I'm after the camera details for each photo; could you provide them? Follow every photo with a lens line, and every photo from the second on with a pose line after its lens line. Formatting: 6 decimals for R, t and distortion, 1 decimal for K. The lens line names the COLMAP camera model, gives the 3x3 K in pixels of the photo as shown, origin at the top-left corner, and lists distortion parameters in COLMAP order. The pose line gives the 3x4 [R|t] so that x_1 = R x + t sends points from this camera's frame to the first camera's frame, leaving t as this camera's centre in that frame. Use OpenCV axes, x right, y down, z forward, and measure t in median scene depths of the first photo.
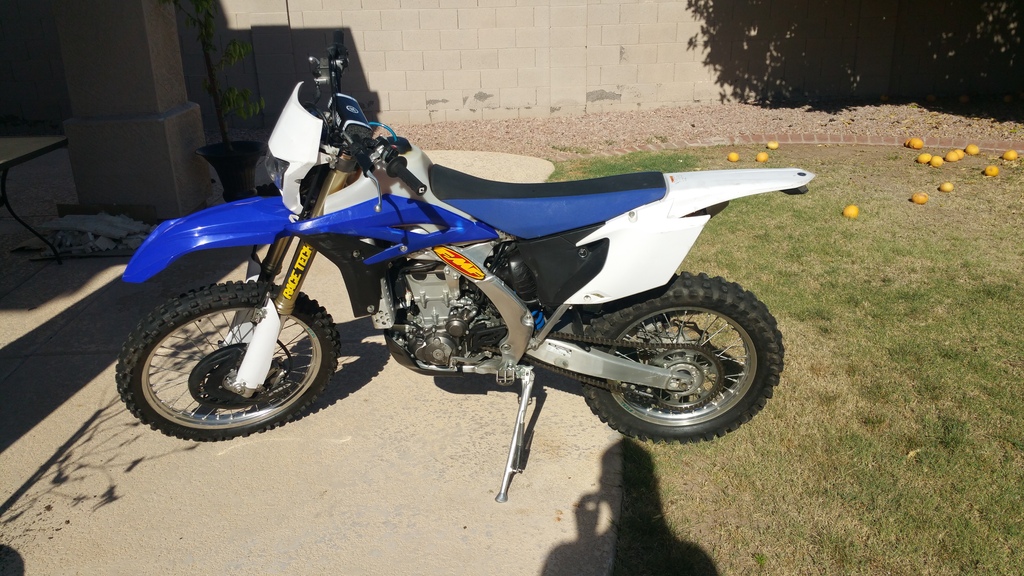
lens RADIAL K [[865.3, 0, 518.6], [0, 865.3, 291.1], [0, 0, 1]] dist [0.130509, -0.238931]
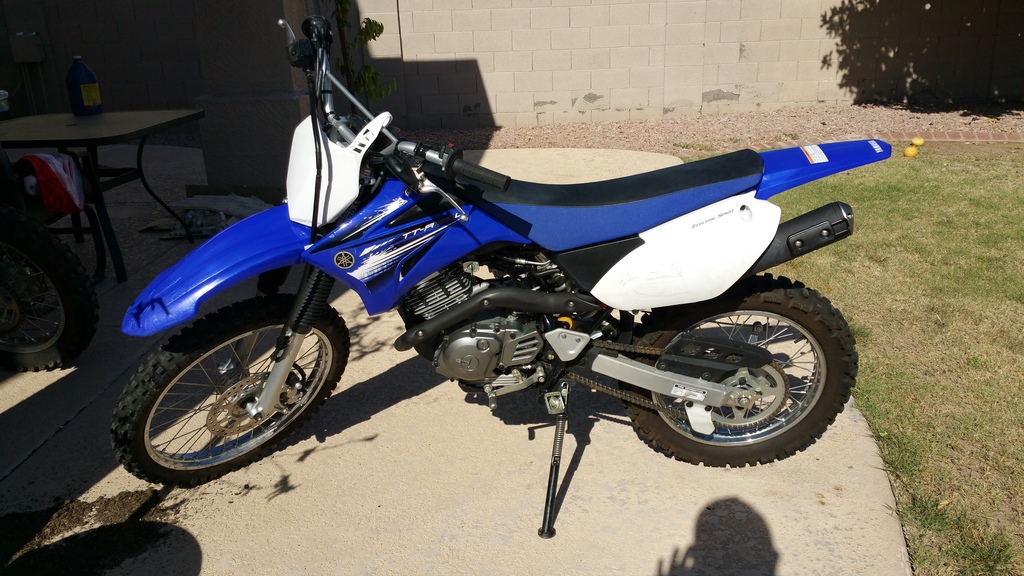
lens RADIAL K [[863.4, 0, 512.0], [0, 863.4, 288.0], [0, 0, 1]] dist [0.205168, -0.478006]
pose [[0.997057, 0.014892, -0.075198, -0.057926], [-0.017982, 0.999015, -0.040579, 0.029857], [0.074520, 0.041811, 0.996343, 0.041624]]
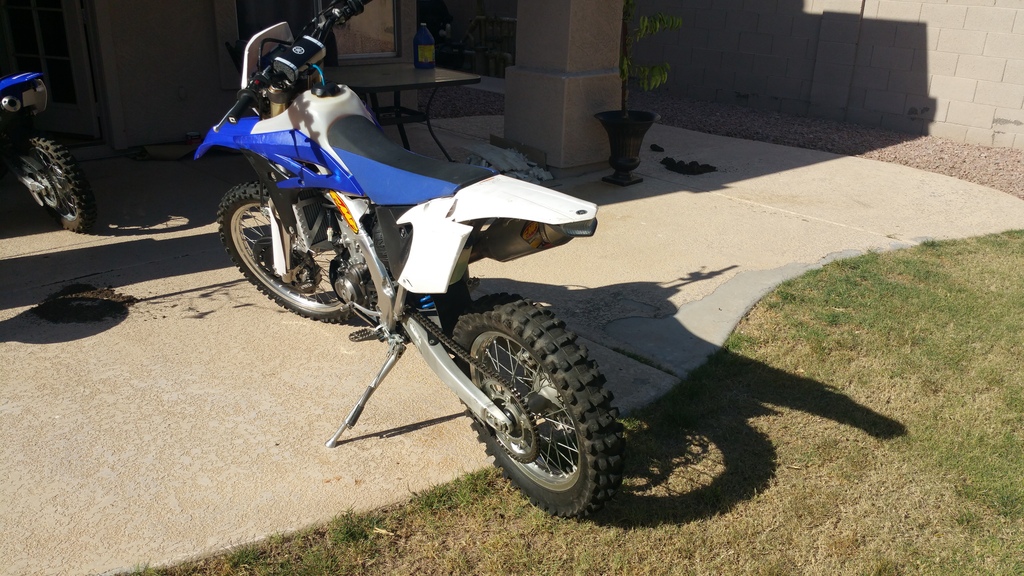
lens RADIAL K [[865.3, 0, 518.6], [0, 865.3, 291.1], [0, 0, 1]] dist [0.130509, -0.238931]
pose [[0.610303, 0.315641, -0.726568, 0.287855], [-0.309636, 0.939273, 0.147958, -0.054938], [0.729147, 0.134673, 0.670975, 0.157590]]
